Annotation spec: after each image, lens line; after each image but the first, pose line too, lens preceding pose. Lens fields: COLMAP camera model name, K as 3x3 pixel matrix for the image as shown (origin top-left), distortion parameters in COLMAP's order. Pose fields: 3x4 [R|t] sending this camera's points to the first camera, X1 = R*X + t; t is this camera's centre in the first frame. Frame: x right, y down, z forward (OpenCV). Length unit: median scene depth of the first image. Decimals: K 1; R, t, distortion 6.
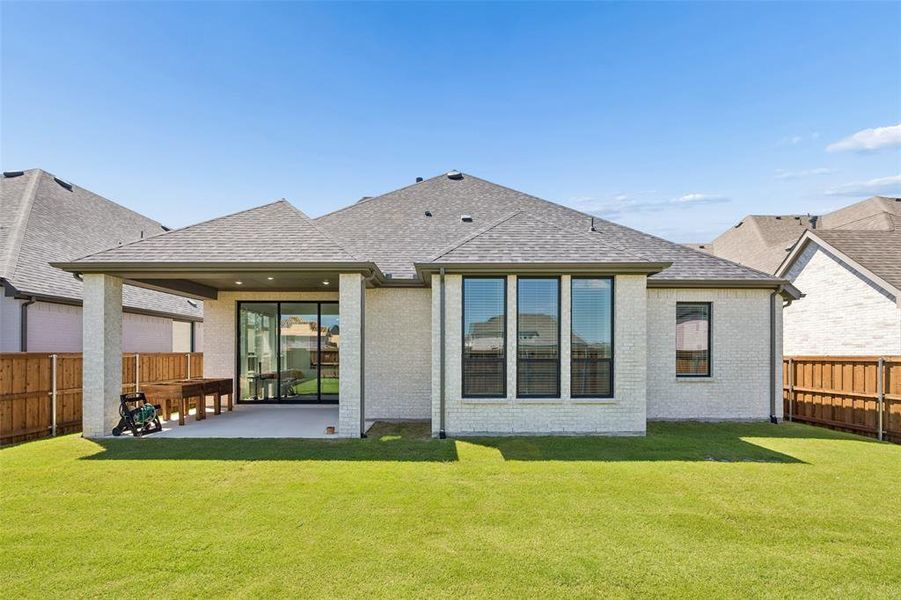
lens RADIAL K [[371.8, 0, 450.5], [0, 371.8, 355.3], [0, 0, 1]] dist [-0.001651, 0.000211]
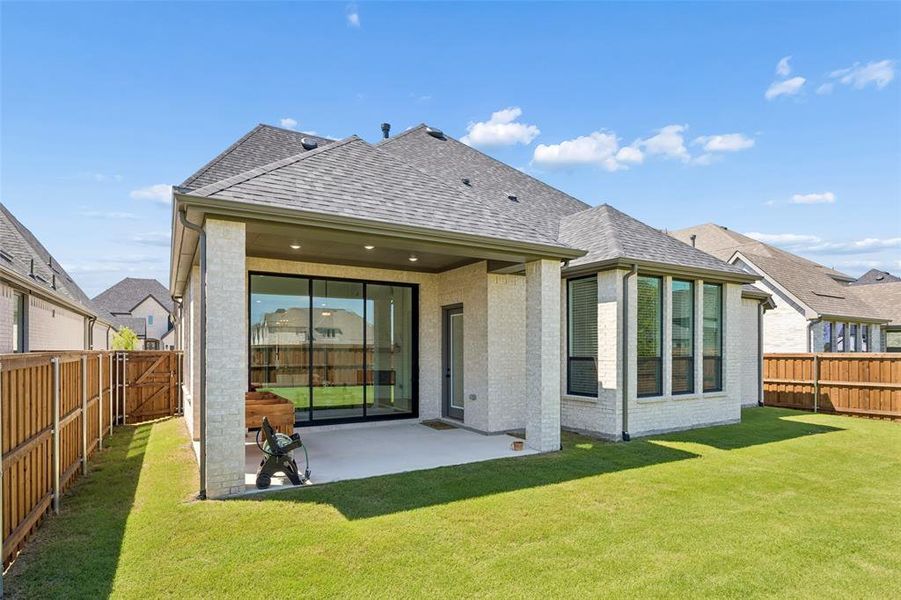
lens RADIAL K [[485.4, 0, 448.4], [0, 485.4, 351.1], [0, 0, 1]] dist [-0.004585, -0.000829]
pose [[0.862216, -0.001687, 0.506537, -0.933474], [0.002216, 0.999997, -0.000443, -0.008379], [-0.506535, 0.001504, 0.862218, 0.135169]]
